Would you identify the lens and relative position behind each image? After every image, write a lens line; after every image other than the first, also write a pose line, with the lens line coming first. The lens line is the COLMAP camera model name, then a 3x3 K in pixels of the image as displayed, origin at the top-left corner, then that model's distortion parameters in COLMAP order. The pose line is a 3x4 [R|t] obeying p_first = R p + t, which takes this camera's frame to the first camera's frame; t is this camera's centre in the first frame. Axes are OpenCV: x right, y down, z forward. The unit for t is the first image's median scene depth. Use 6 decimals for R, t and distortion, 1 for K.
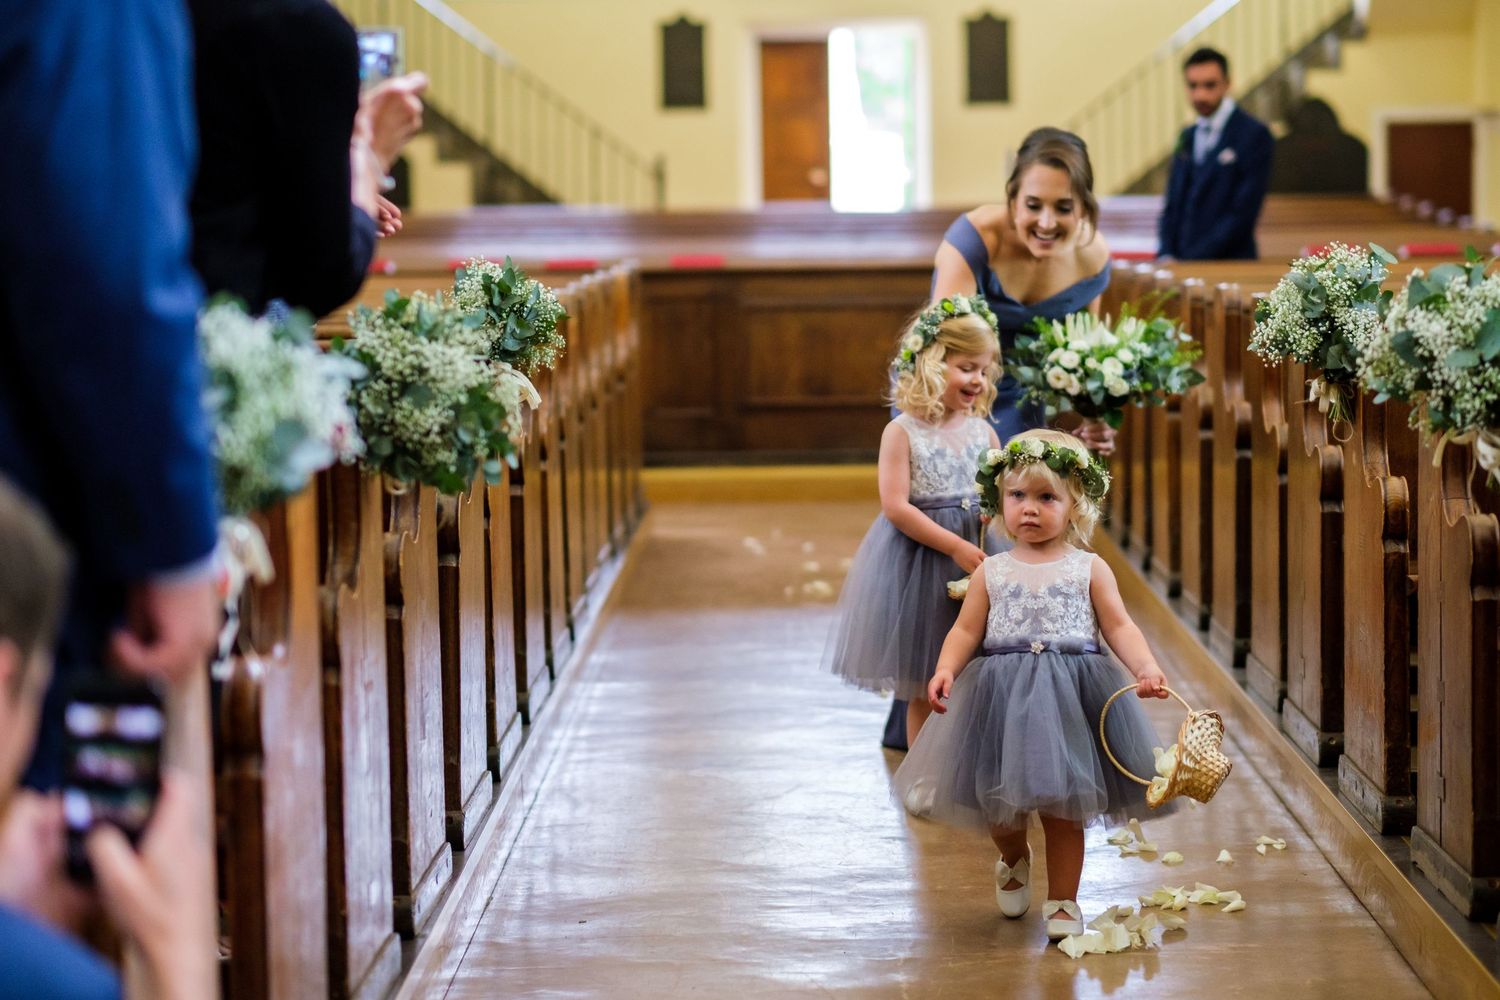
lens RADIAL K [[3670.4, 0, 749.1], [0, 3670.4, 502.2], [0, 0, 1]] dist [-0.065942, 0.000000]
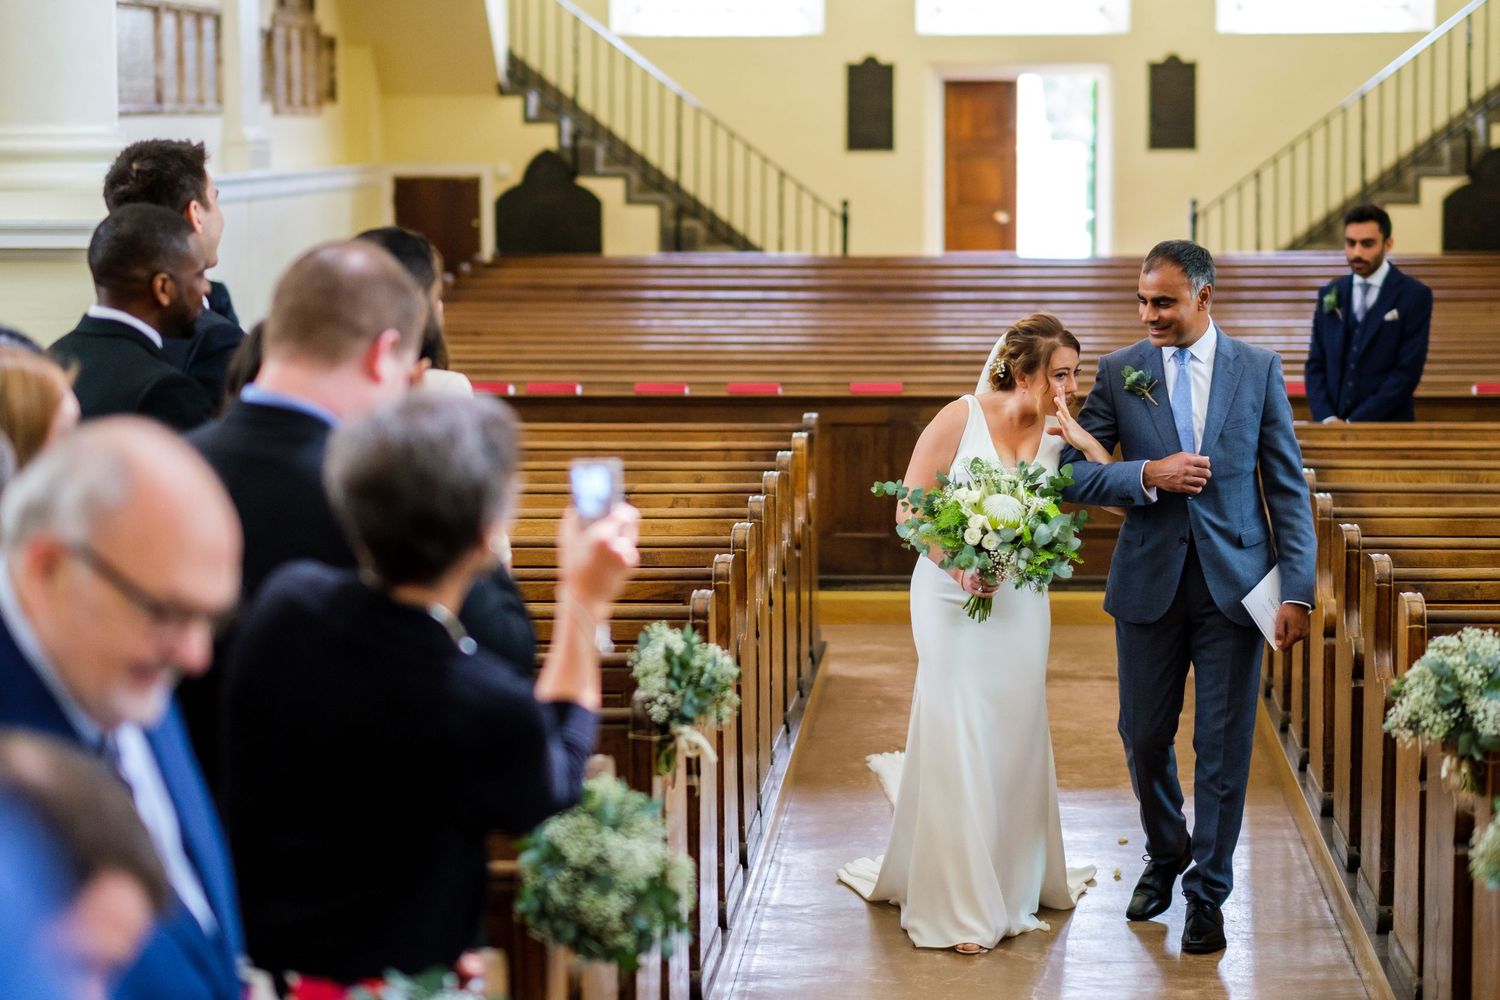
lens RADIAL K [[3670.4, 0, 750.9], [0, 3670.4, 497.8], [0, 0, 1]] dist [-0.065942, 0.000000]
pose [[0.998602, 0.019889, -0.048972, 0.004111], [-0.019313, 0.999739, 0.012205, -0.117539], [0.049202, -0.011242, 0.998726, -0.064706]]
